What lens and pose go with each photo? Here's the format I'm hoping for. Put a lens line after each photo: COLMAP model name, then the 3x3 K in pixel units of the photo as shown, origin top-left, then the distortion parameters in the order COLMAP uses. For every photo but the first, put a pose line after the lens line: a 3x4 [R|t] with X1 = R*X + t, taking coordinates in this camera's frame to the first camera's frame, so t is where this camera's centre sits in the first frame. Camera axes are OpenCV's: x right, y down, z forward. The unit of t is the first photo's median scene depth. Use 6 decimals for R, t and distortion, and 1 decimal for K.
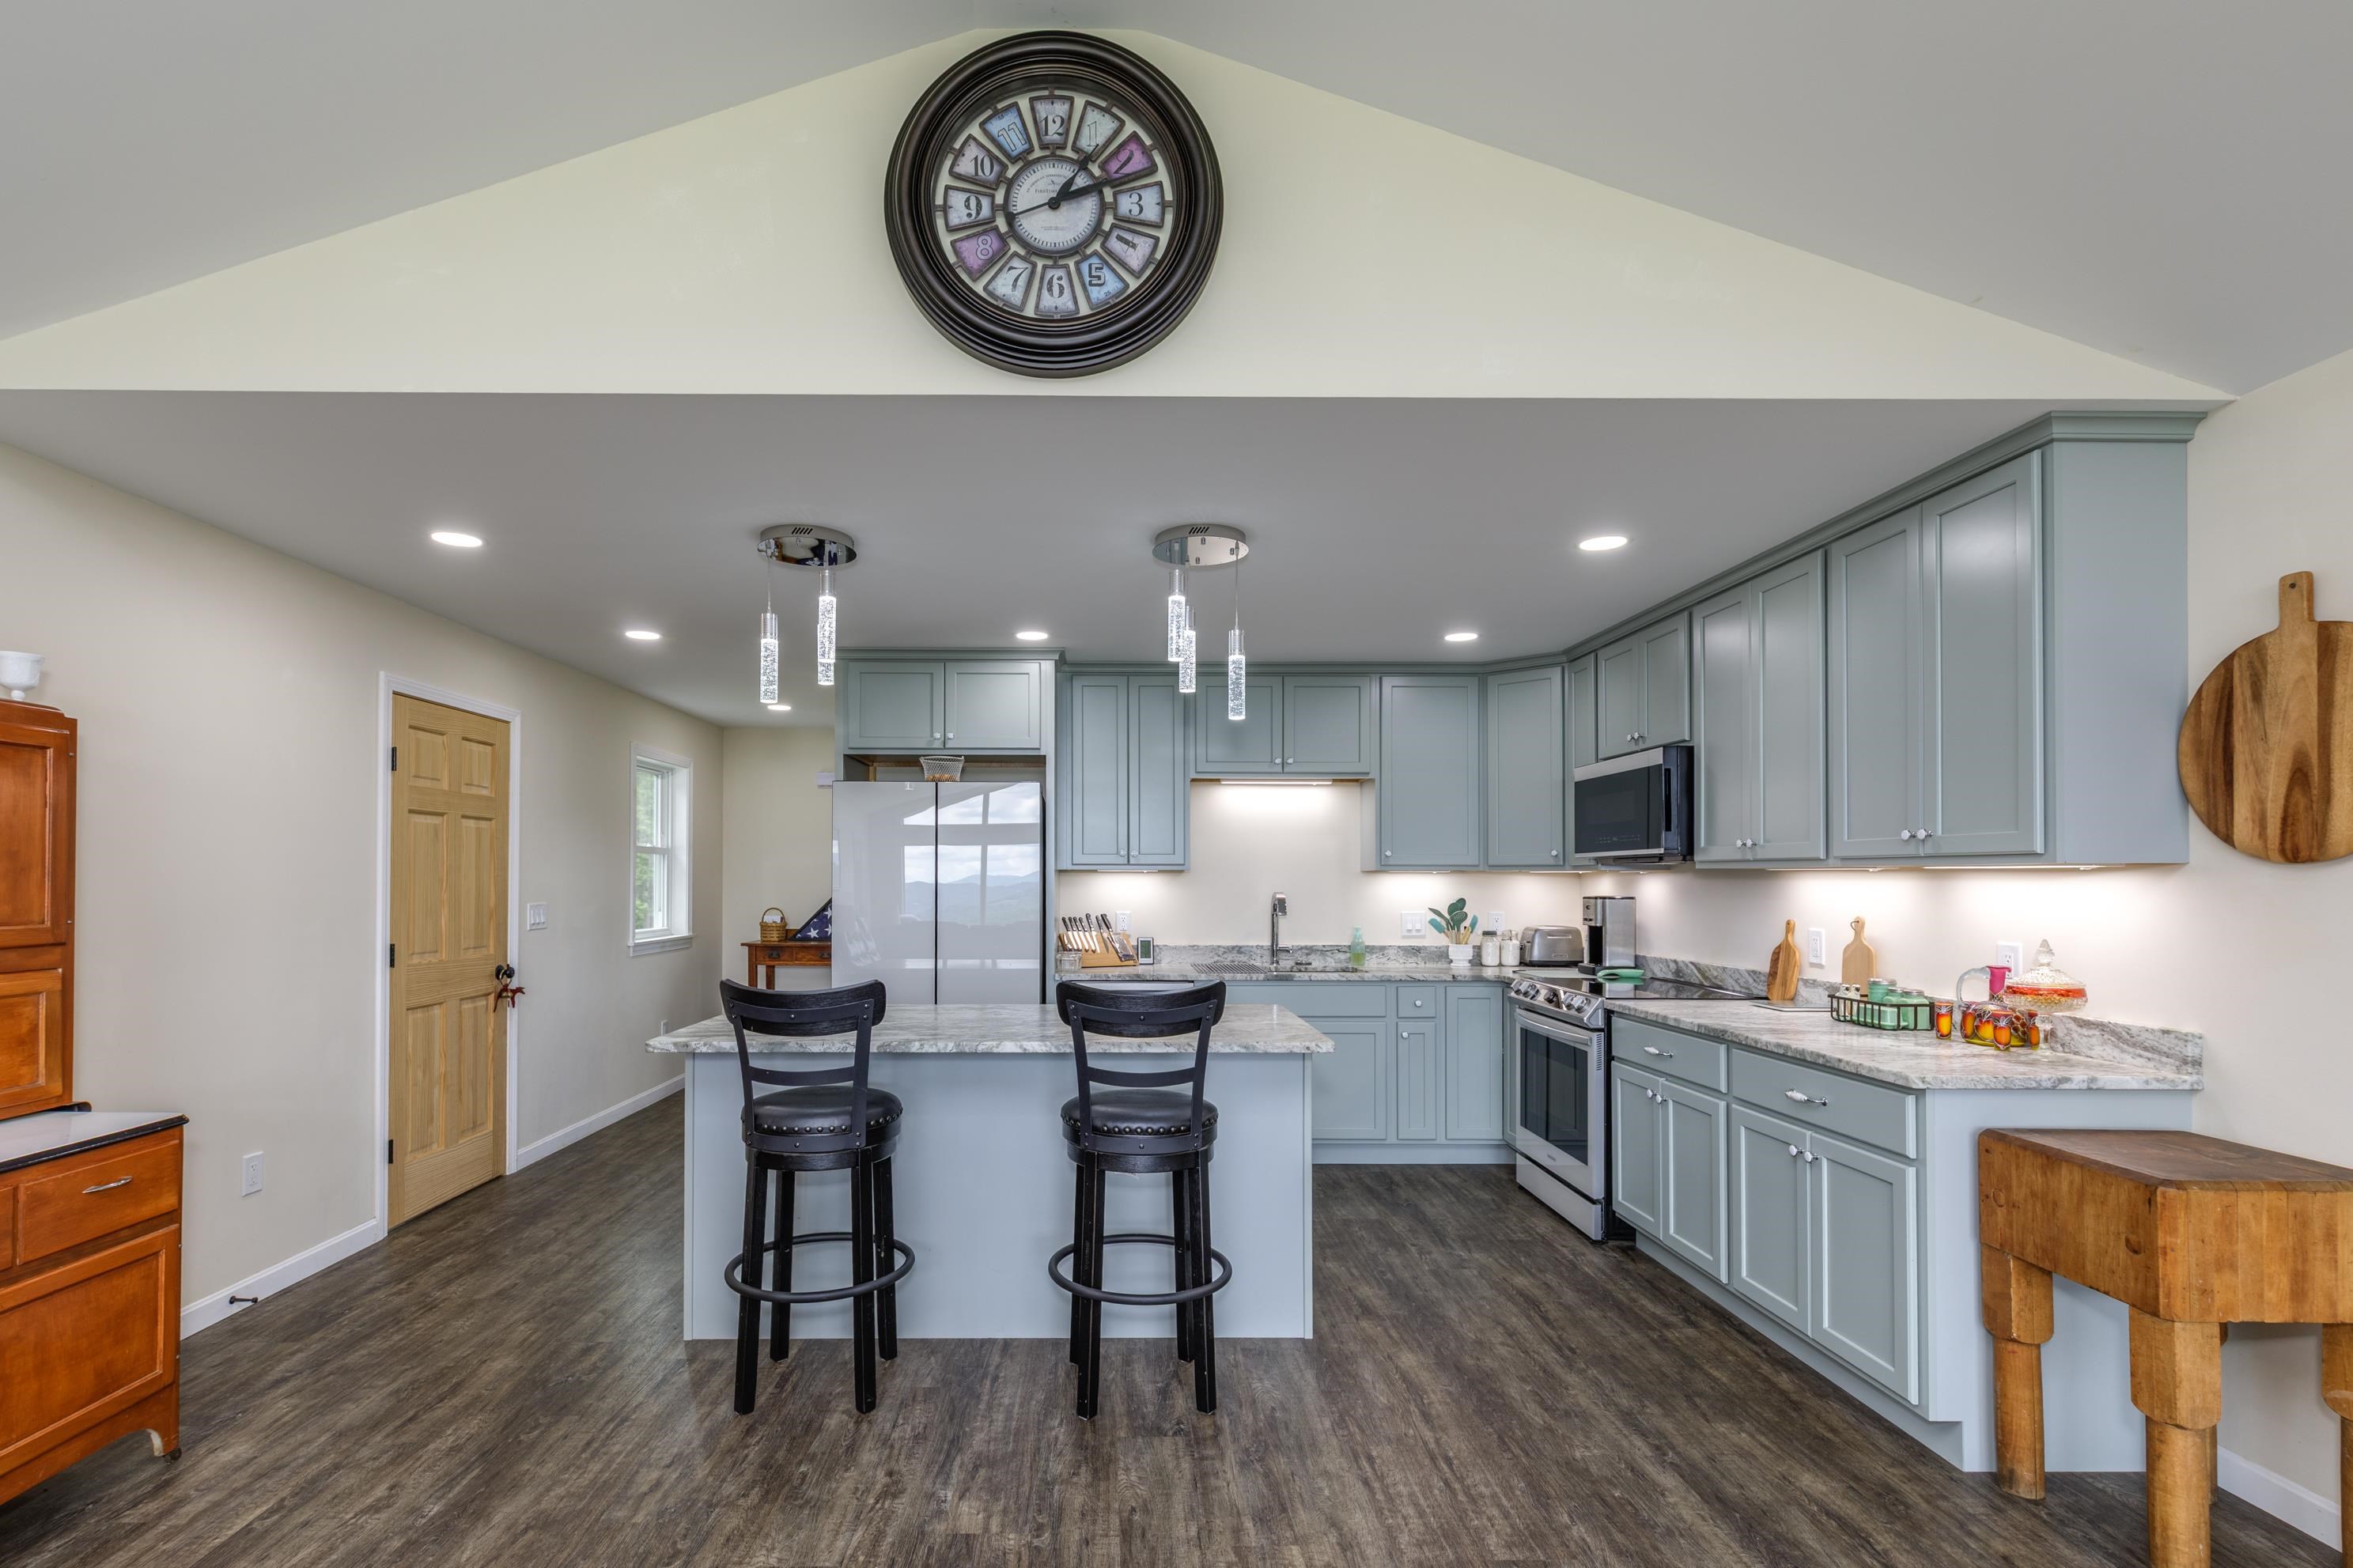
lens RADIAL K [[1094.2, 0, 1114.6], [0, 1094.2, 867.4], [0, 0, 1]] dist [0.000649, 0.000217]
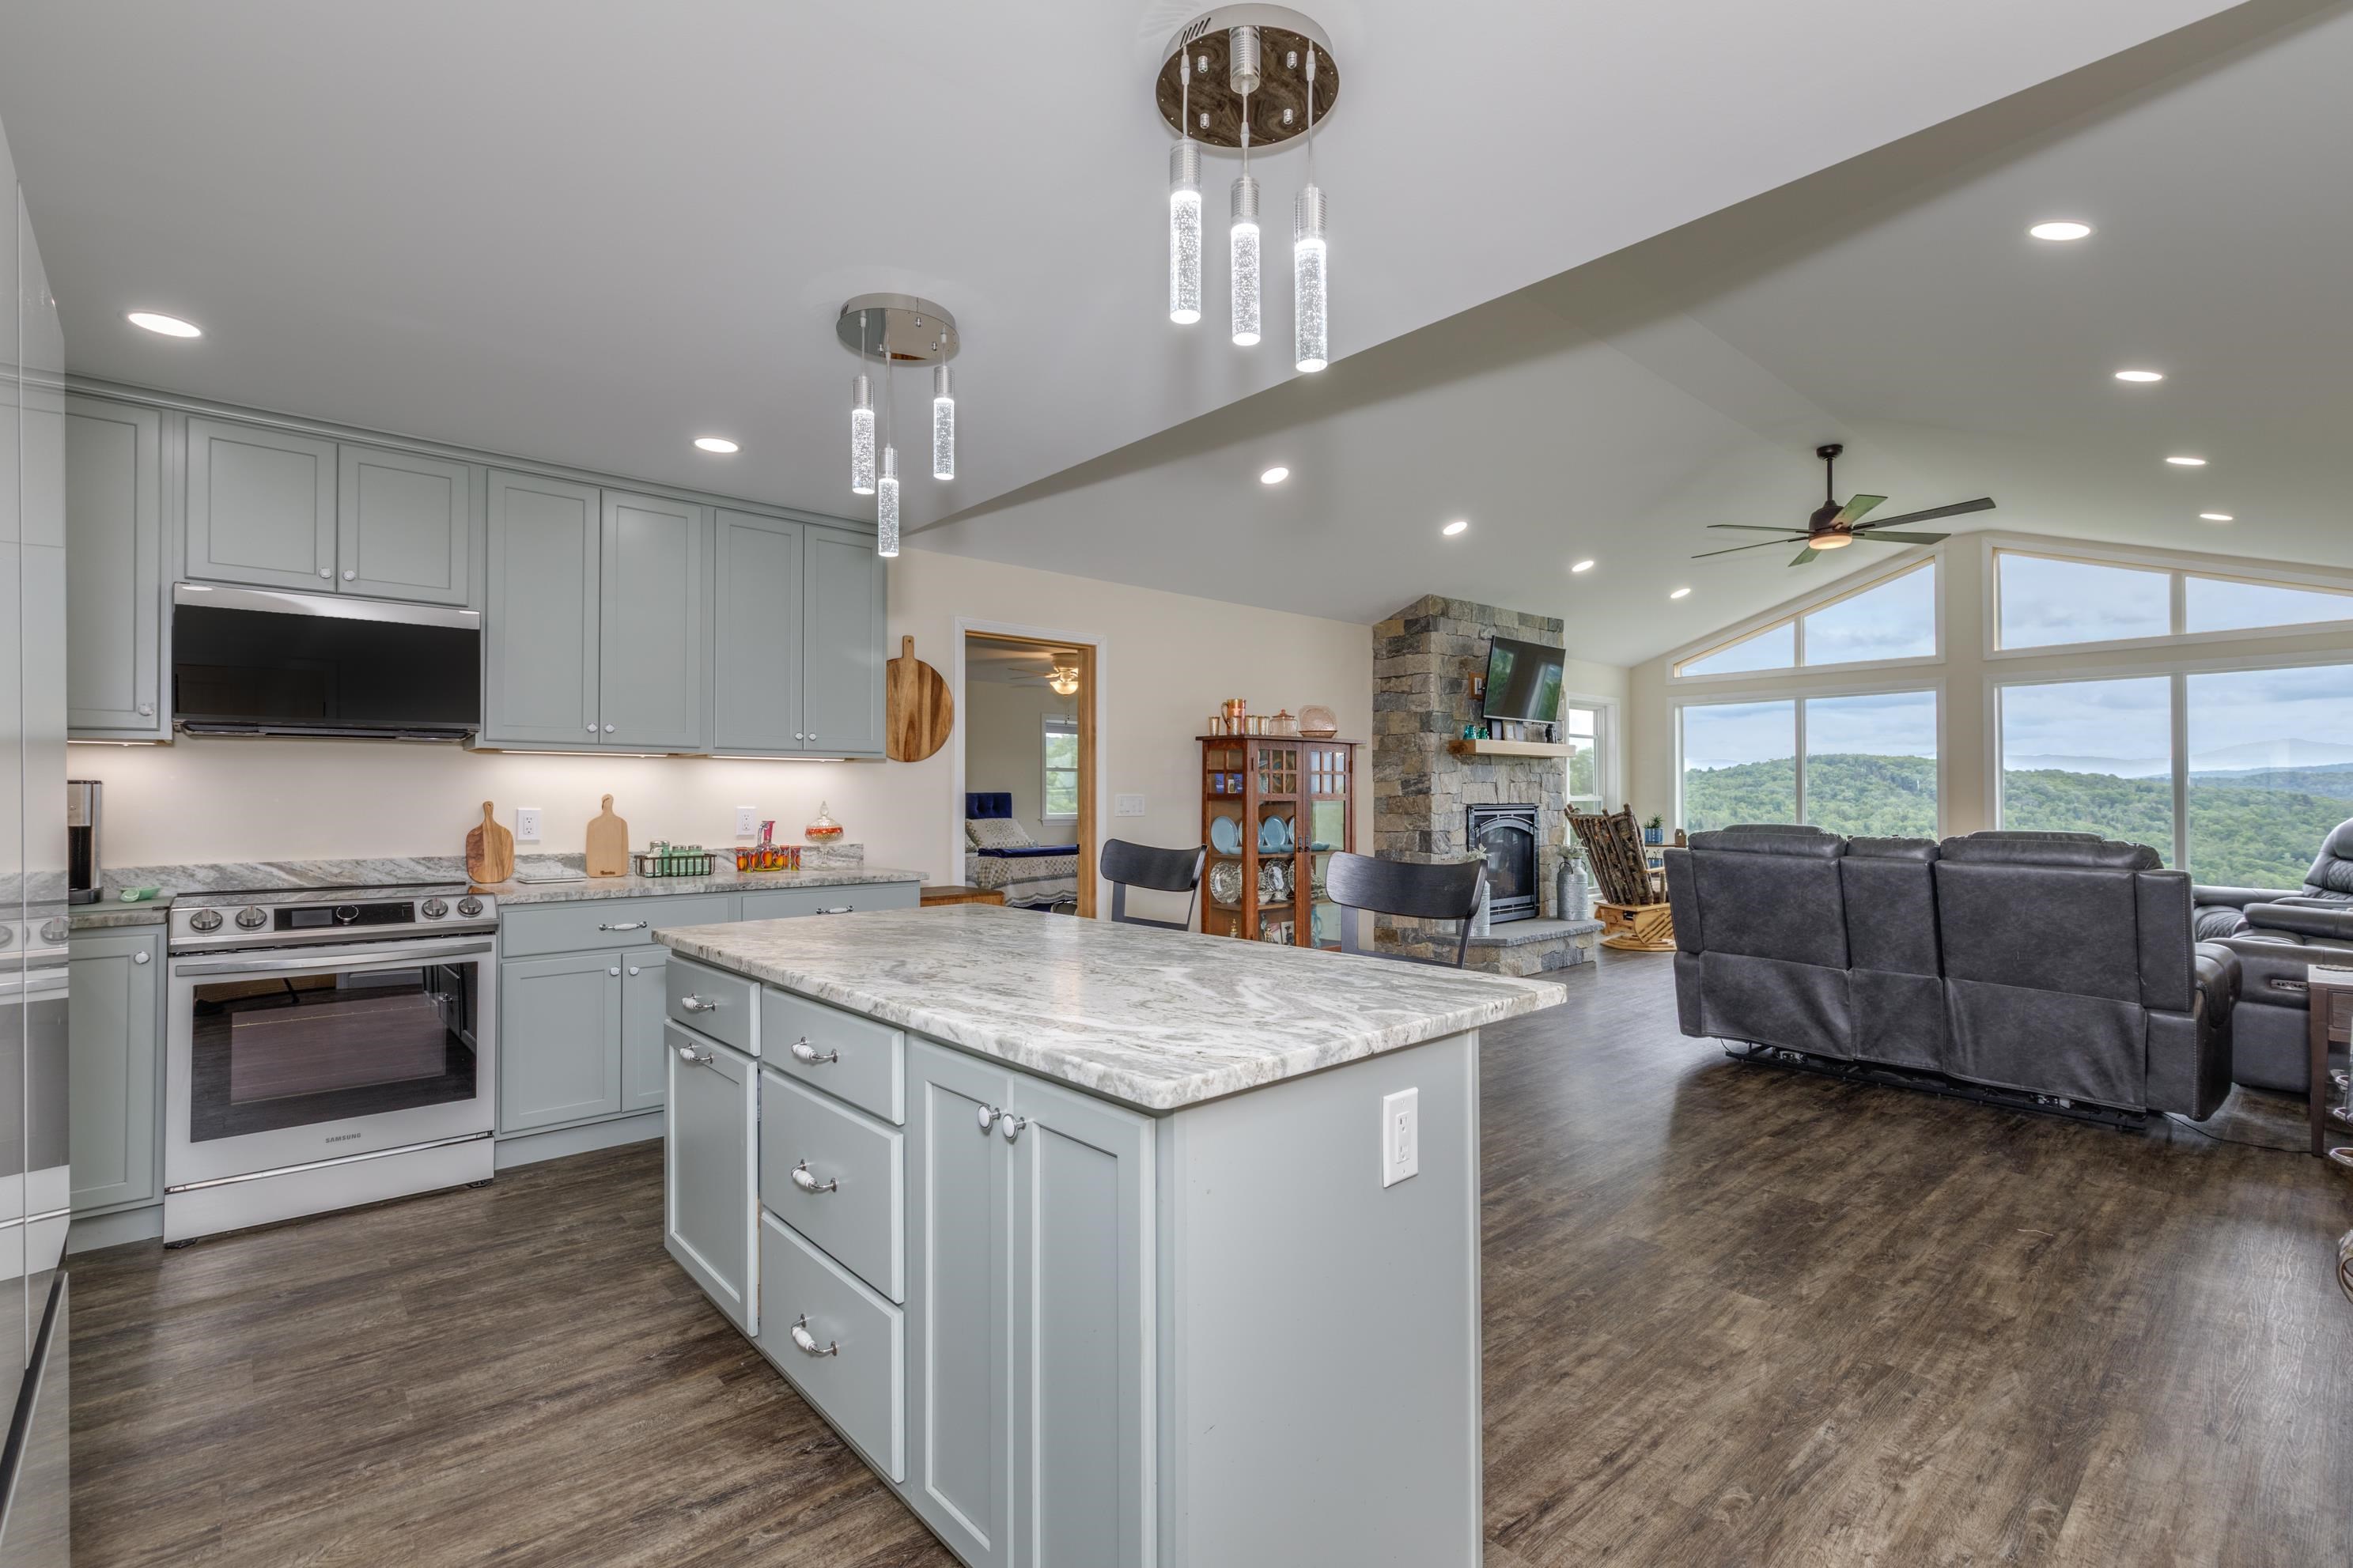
lens RADIAL K [[1073.3, 0, 1176.5], [0, 1073.3, 784.0], [0, 0, 1]] dist [0.004149, 0.000237]
pose [[-0.666390, 0.007930, 0.745561, -0.725512], [-0.007764, 0.999815, -0.017575, 0.058143], [-0.745563, -0.017500, -0.666206, 1.553385]]
